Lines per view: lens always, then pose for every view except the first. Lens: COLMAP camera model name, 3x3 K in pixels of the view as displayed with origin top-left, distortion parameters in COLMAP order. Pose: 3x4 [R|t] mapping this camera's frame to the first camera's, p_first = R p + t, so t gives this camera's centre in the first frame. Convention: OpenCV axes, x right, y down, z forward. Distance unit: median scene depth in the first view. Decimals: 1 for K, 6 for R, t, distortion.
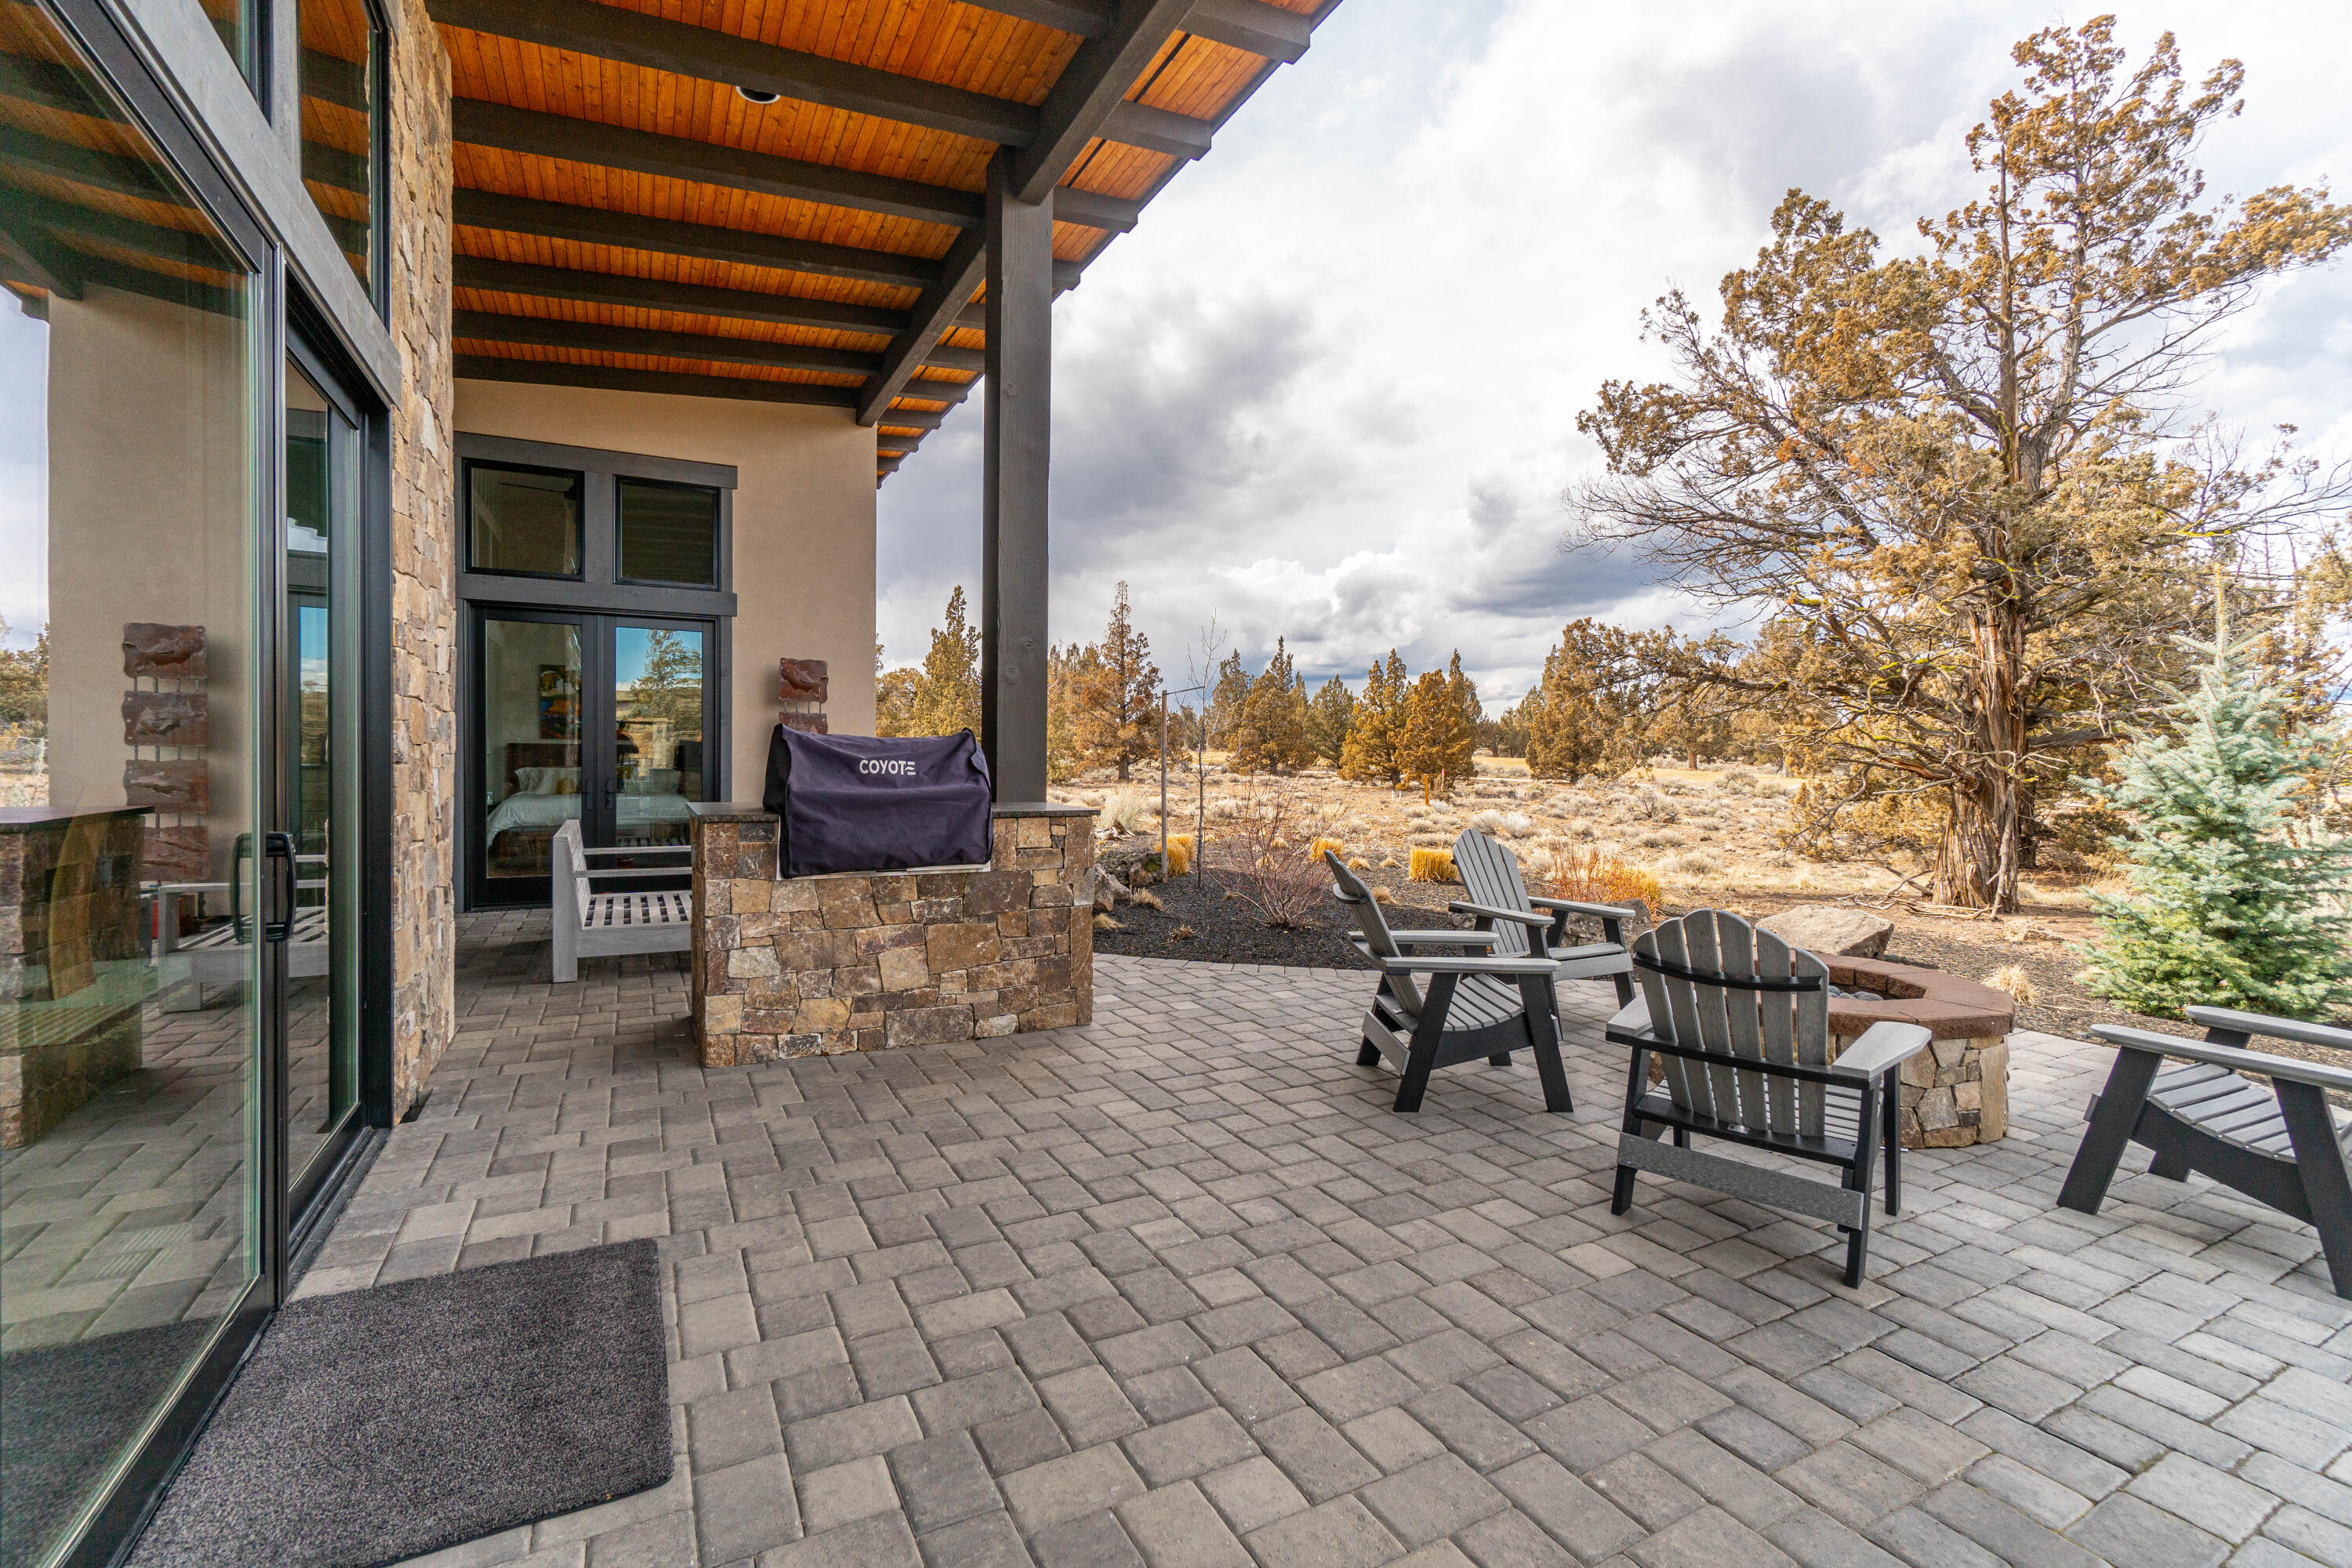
lens RADIAL K [[1066.5, 0, 1178.4], [0, 1066.5, 785.7], [0, 0, 1]] dist [0.002736, 0.001081]
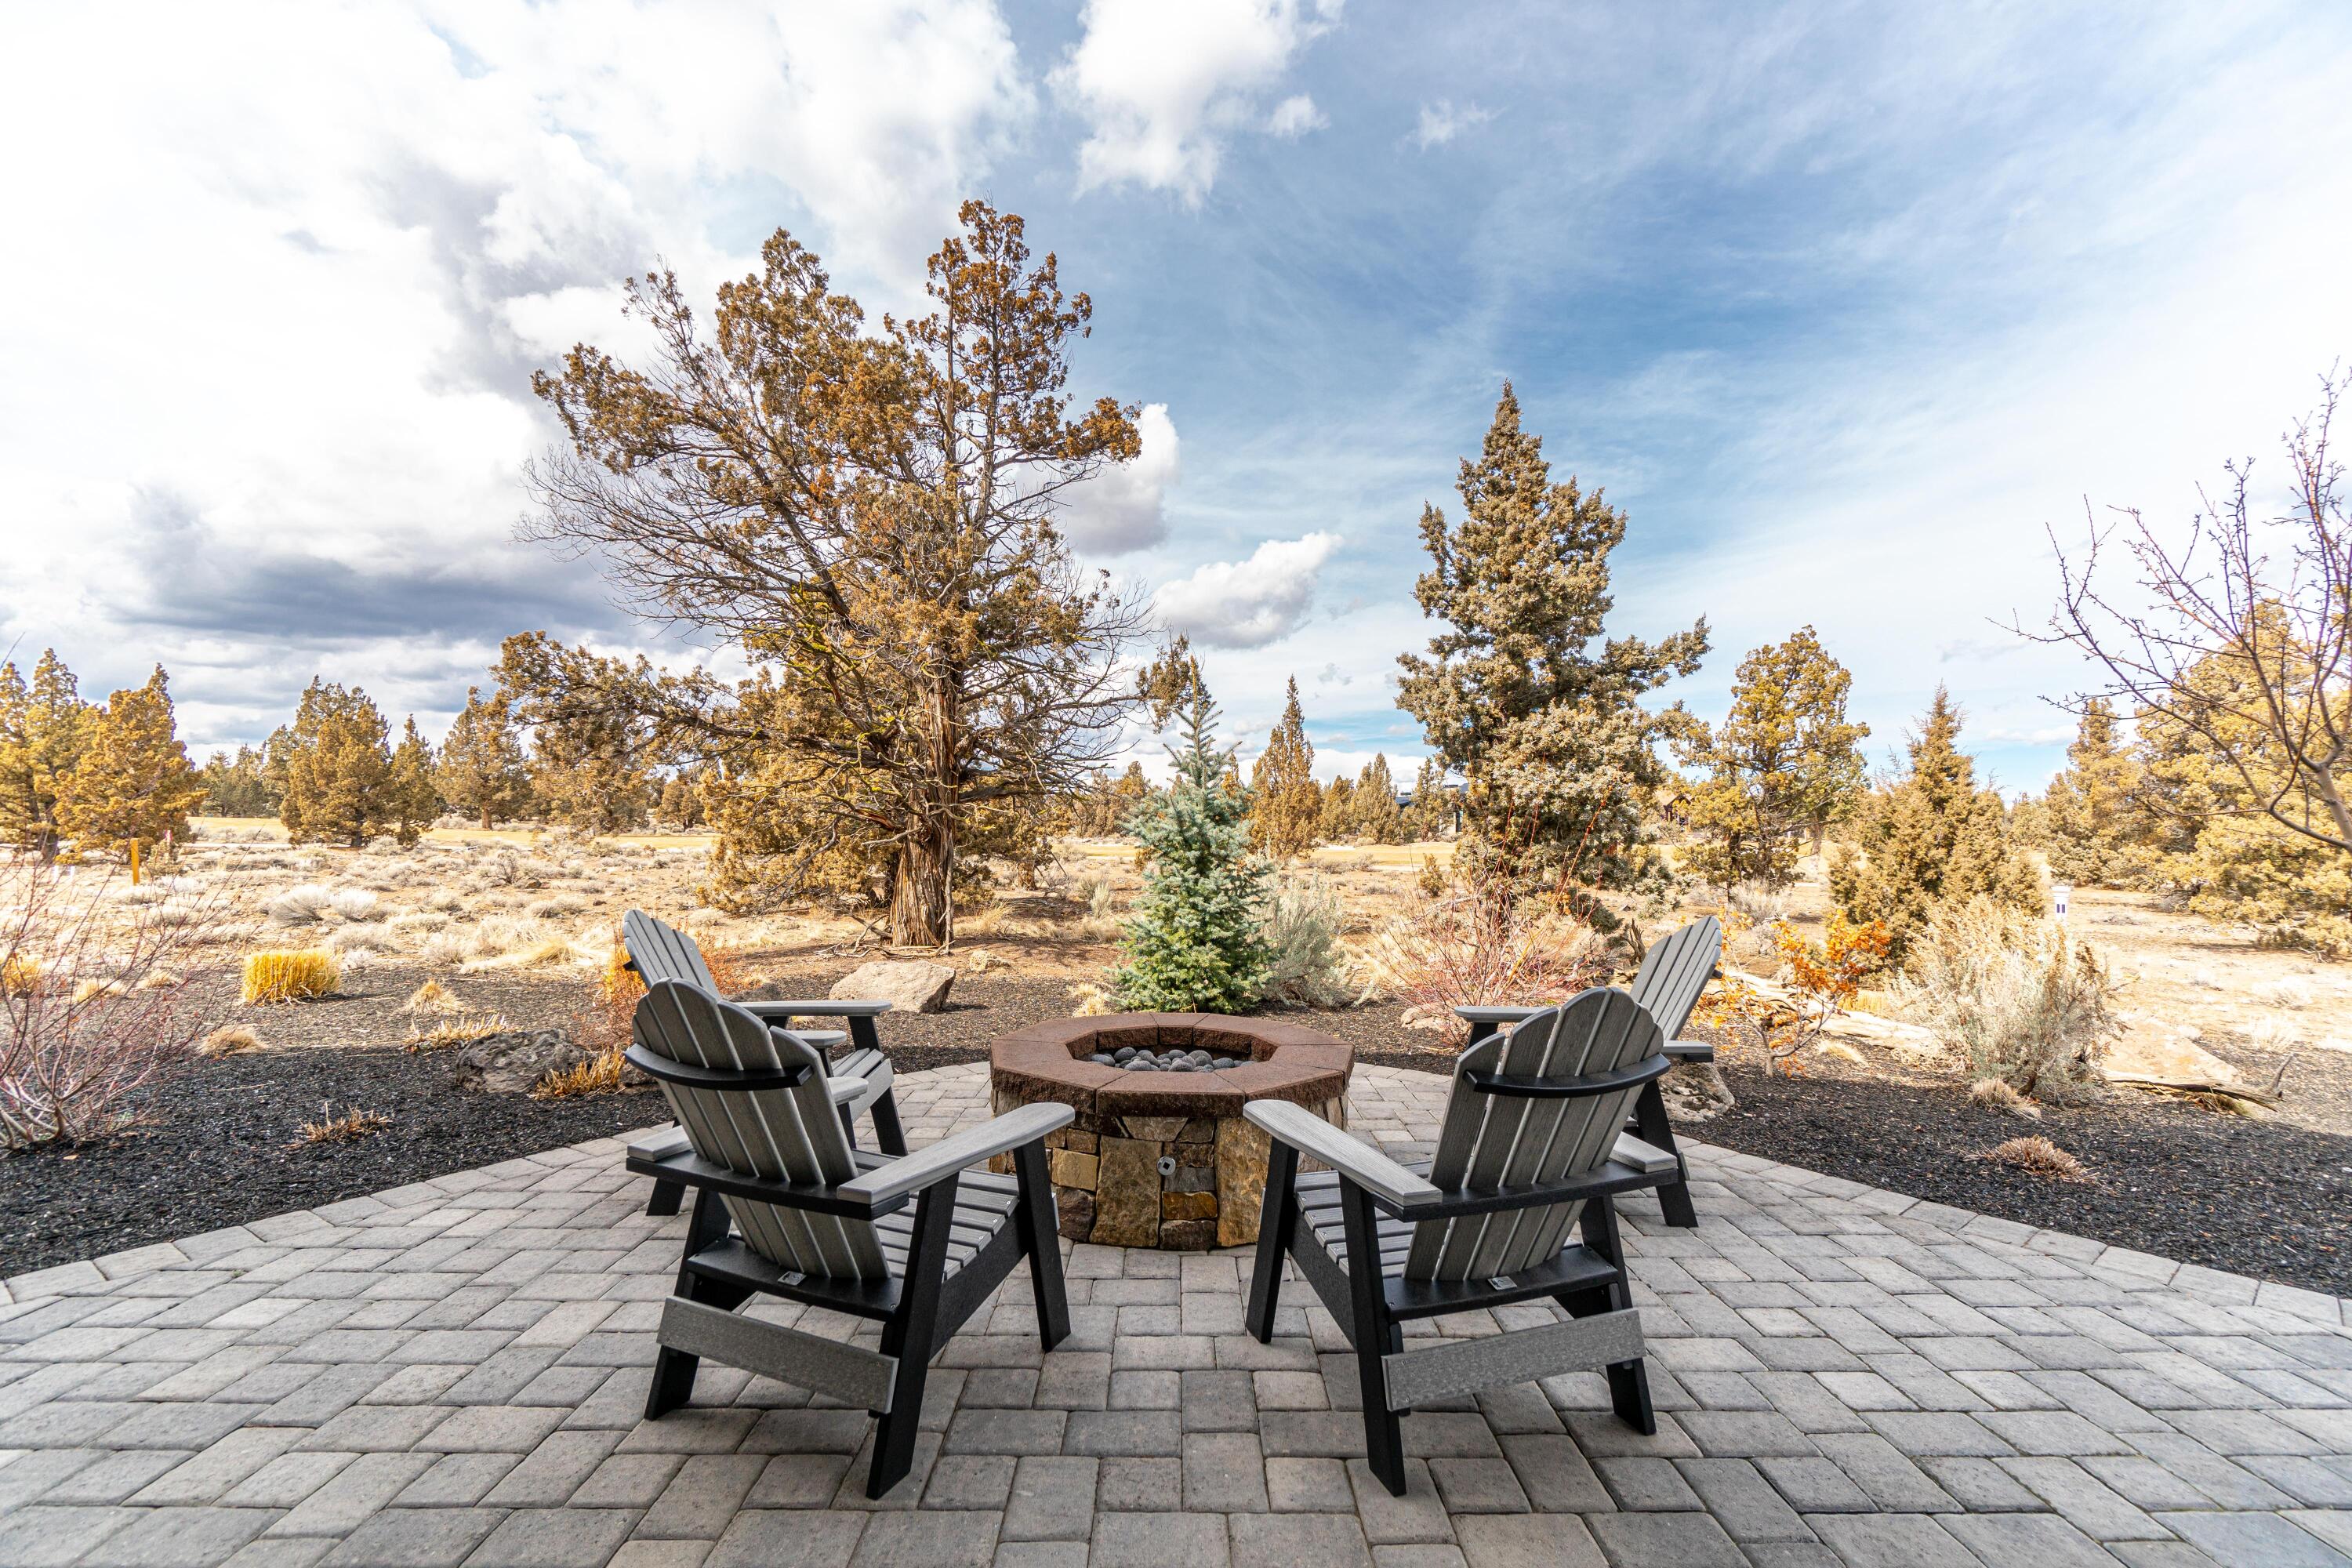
lens RADIAL K [[1008.5, 0, 1176.0], [0, 1008.5, 784.0], [0, 0, 1]] dist [-0.001916, -0.000070]
pose [[0.459305, 0.027894, 0.887840, -0.062317], [0.026546, 0.998629, -0.045108, 0.001114], [-0.887882, 0.044287, 0.457935, 0.266065]]
